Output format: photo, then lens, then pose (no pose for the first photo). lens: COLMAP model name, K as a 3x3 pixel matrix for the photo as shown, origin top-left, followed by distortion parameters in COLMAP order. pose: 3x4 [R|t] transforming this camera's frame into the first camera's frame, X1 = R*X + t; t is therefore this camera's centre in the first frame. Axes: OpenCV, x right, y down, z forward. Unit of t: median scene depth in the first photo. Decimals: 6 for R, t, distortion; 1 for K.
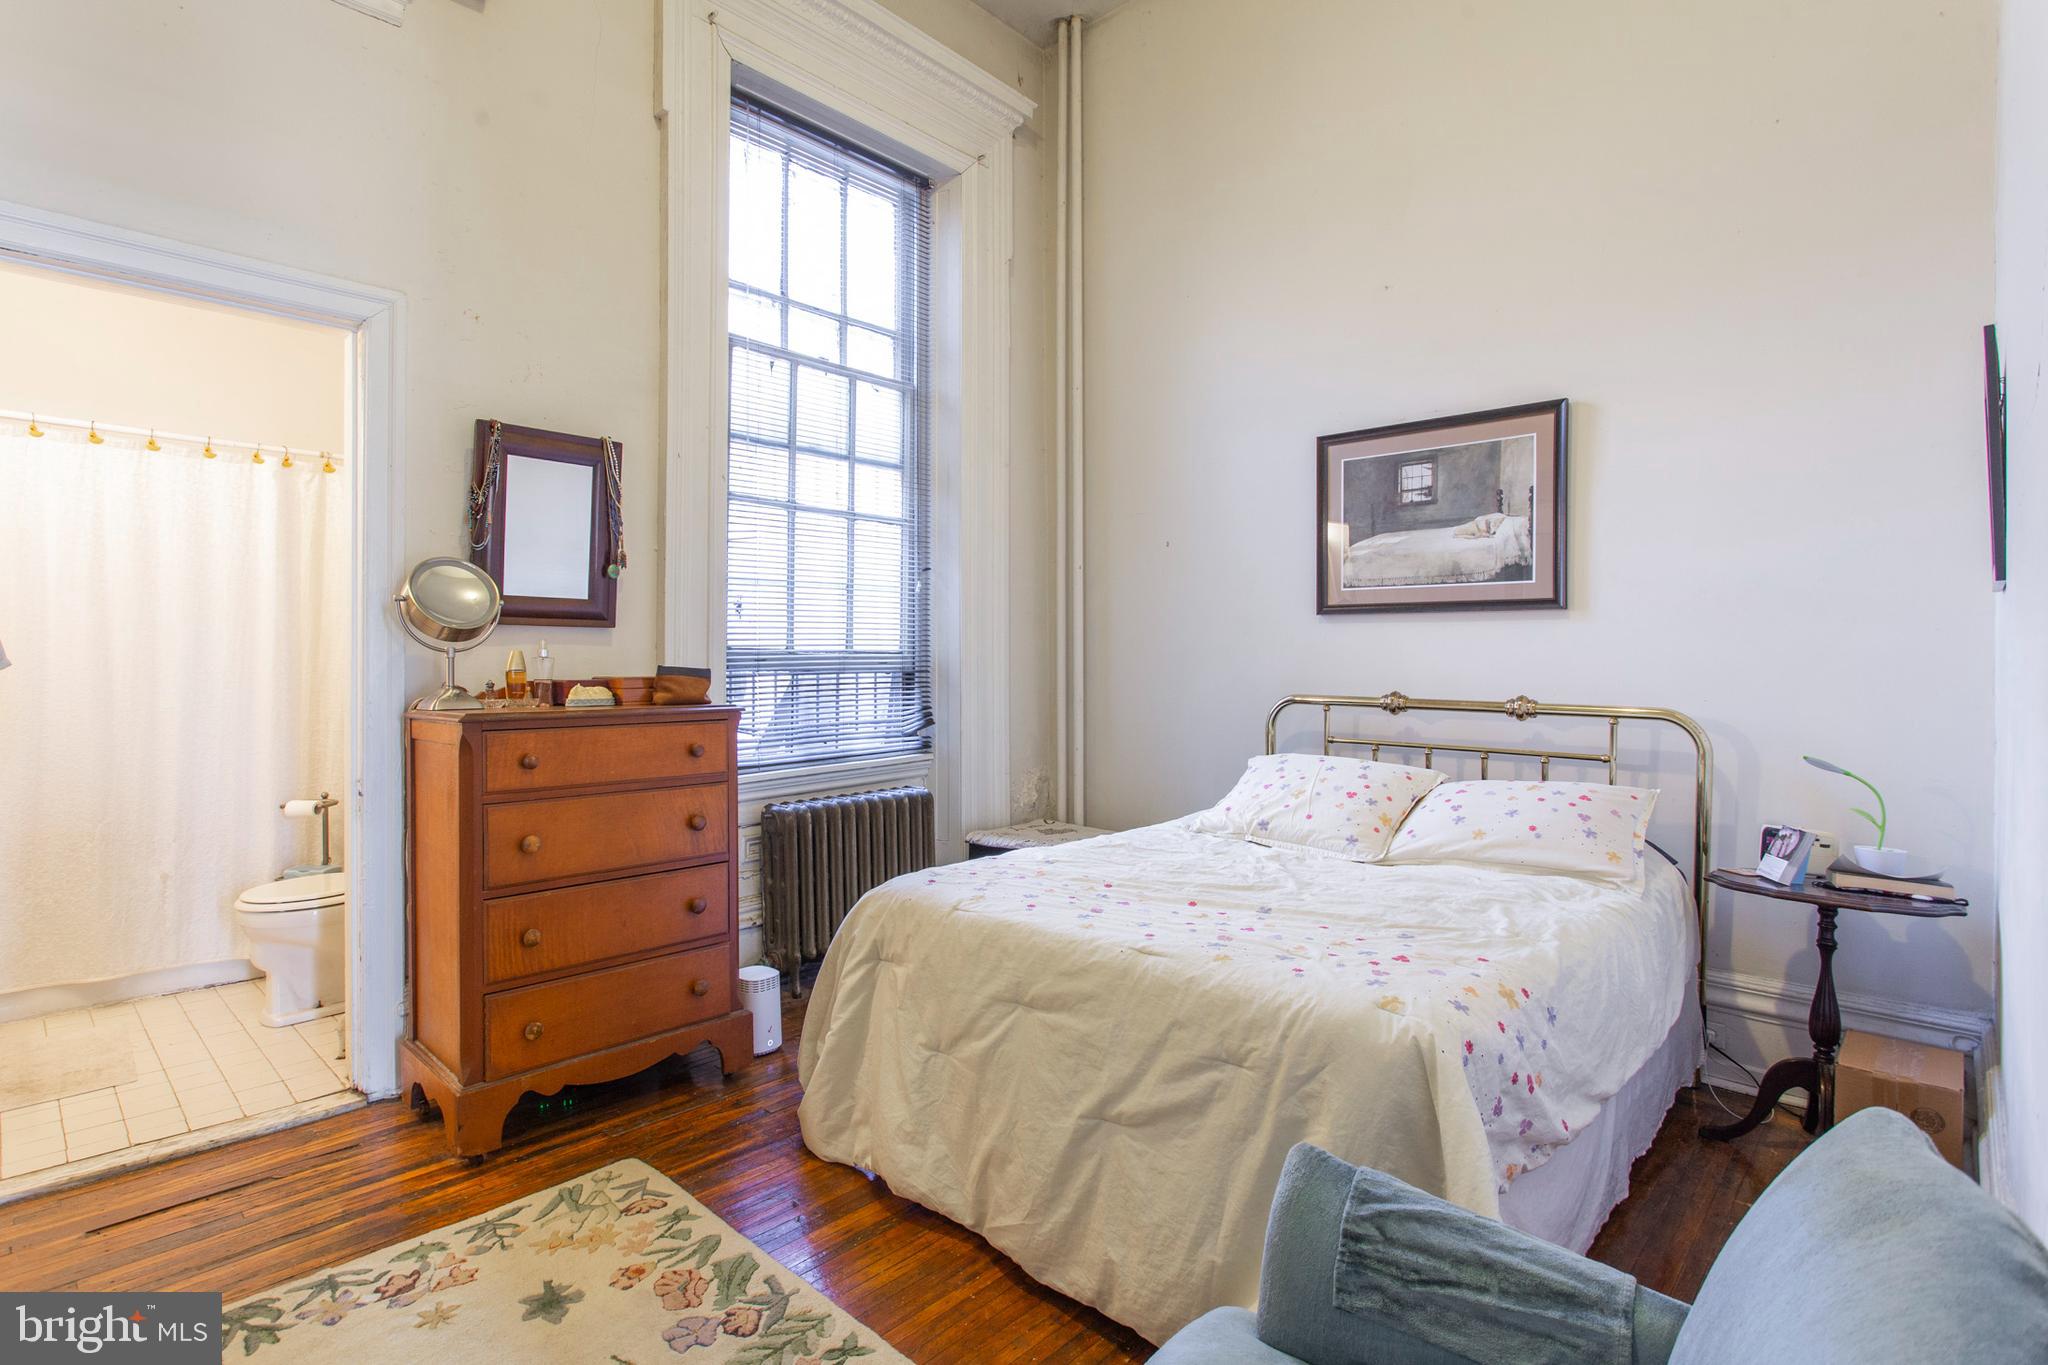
lens RADIAL K [[989.1, 0, 969.2], [0, 989.1, 682.9], [0, 0, 1]] dist [-0.003583, -0.000383]
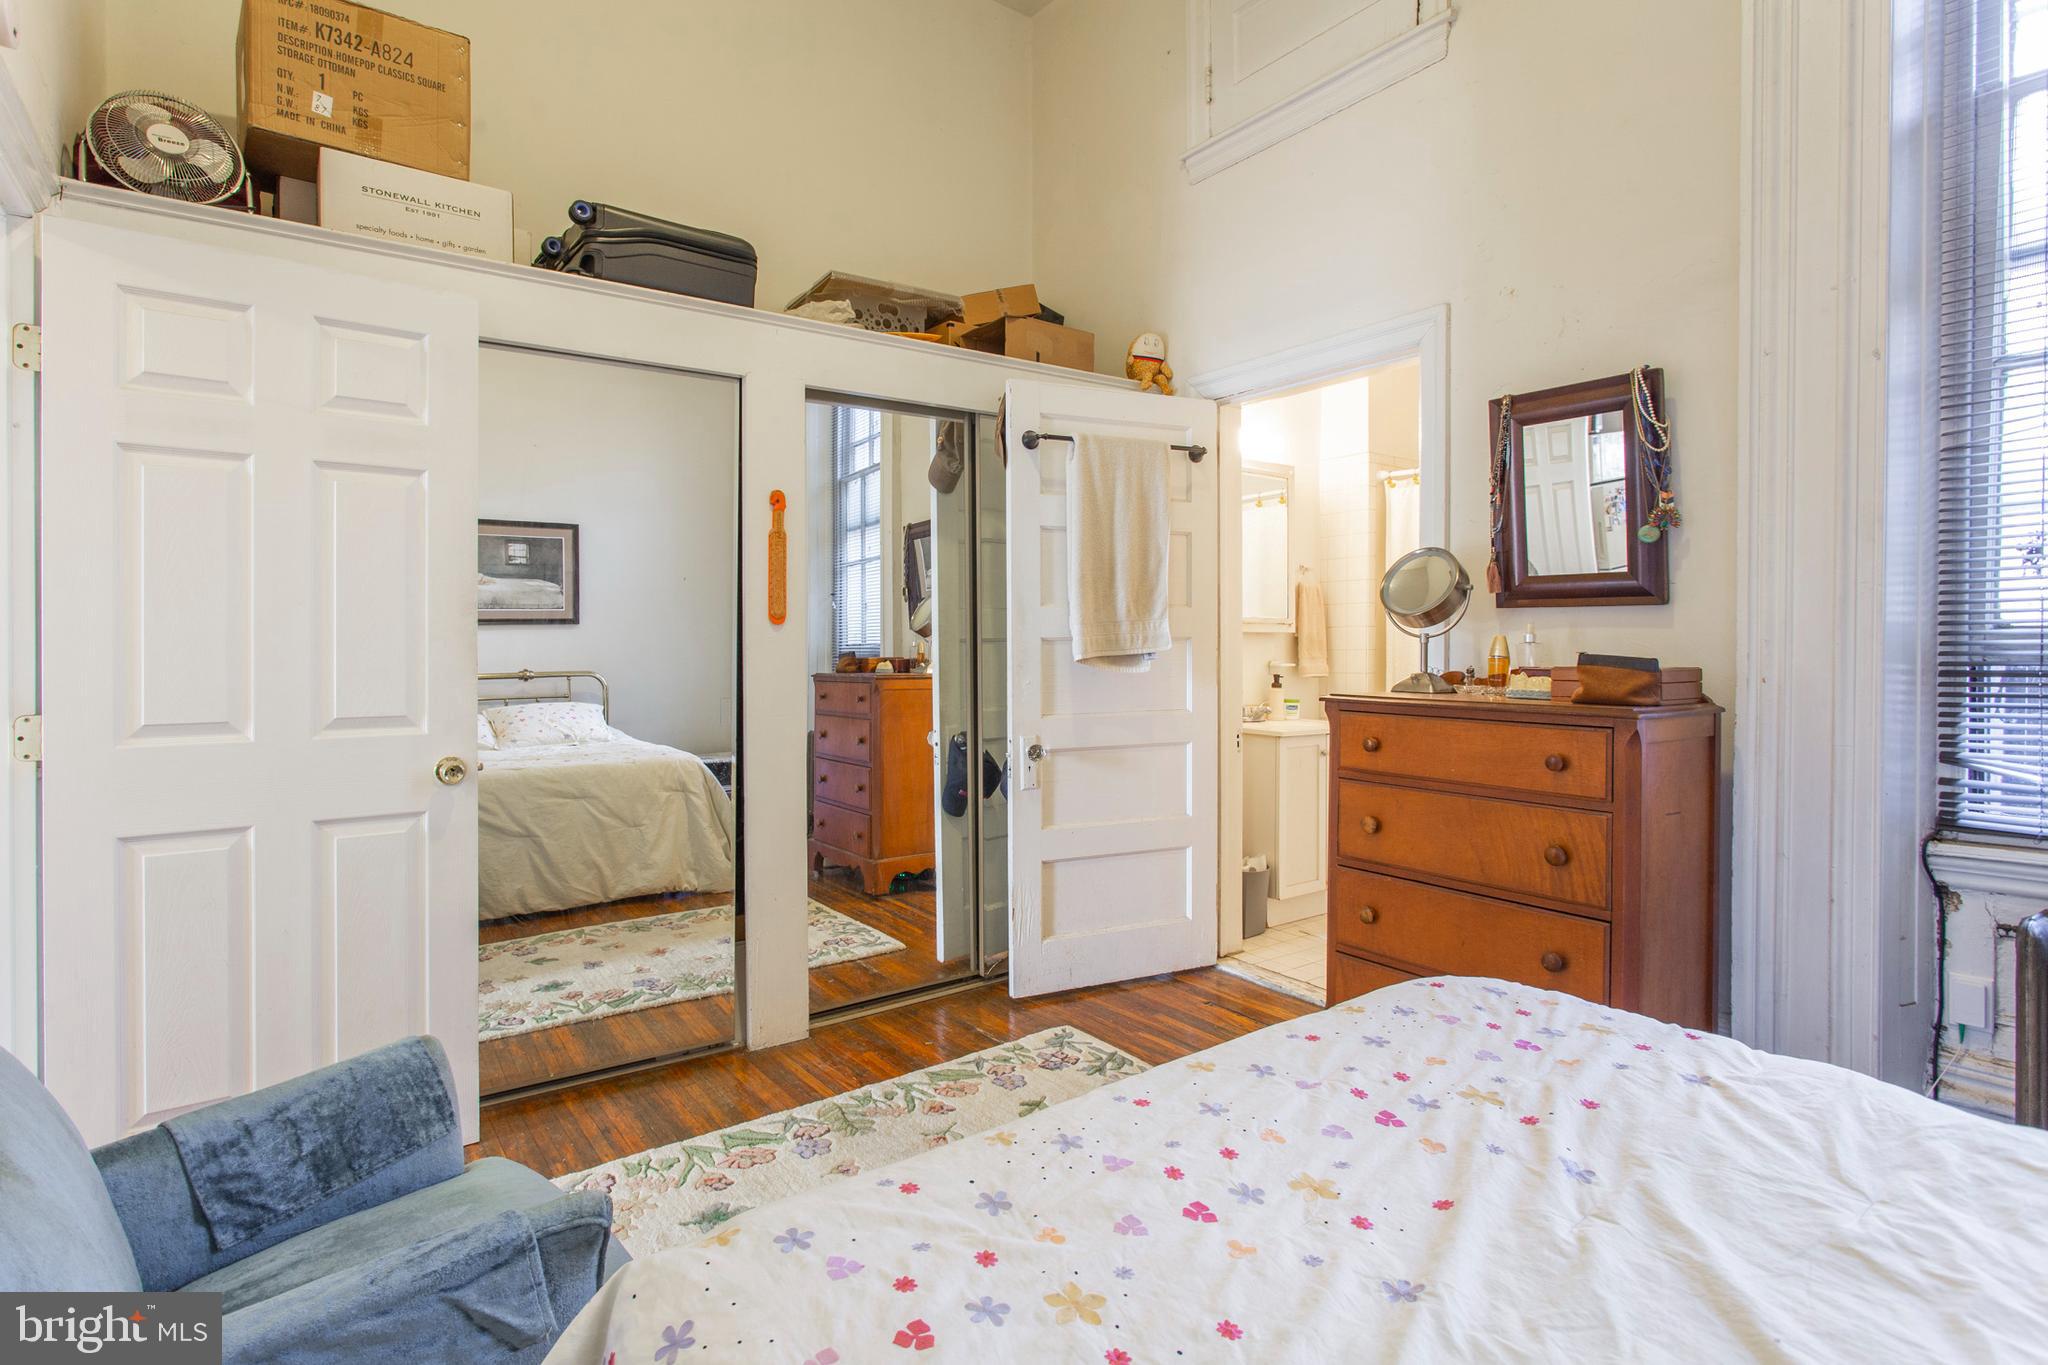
lens RADIAL K [[960.7, 0, 1017.8], [0, 960.7, 650.2], [0, 0, 1]] dist [-0.005538, 0.000634]
pose [[-0.147583, 0.003369, -0.989044, 0.434490], [-0.020235, 0.999775, 0.006425, -0.012973], [0.988843, 0.020961, -0.147481, 0.565372]]
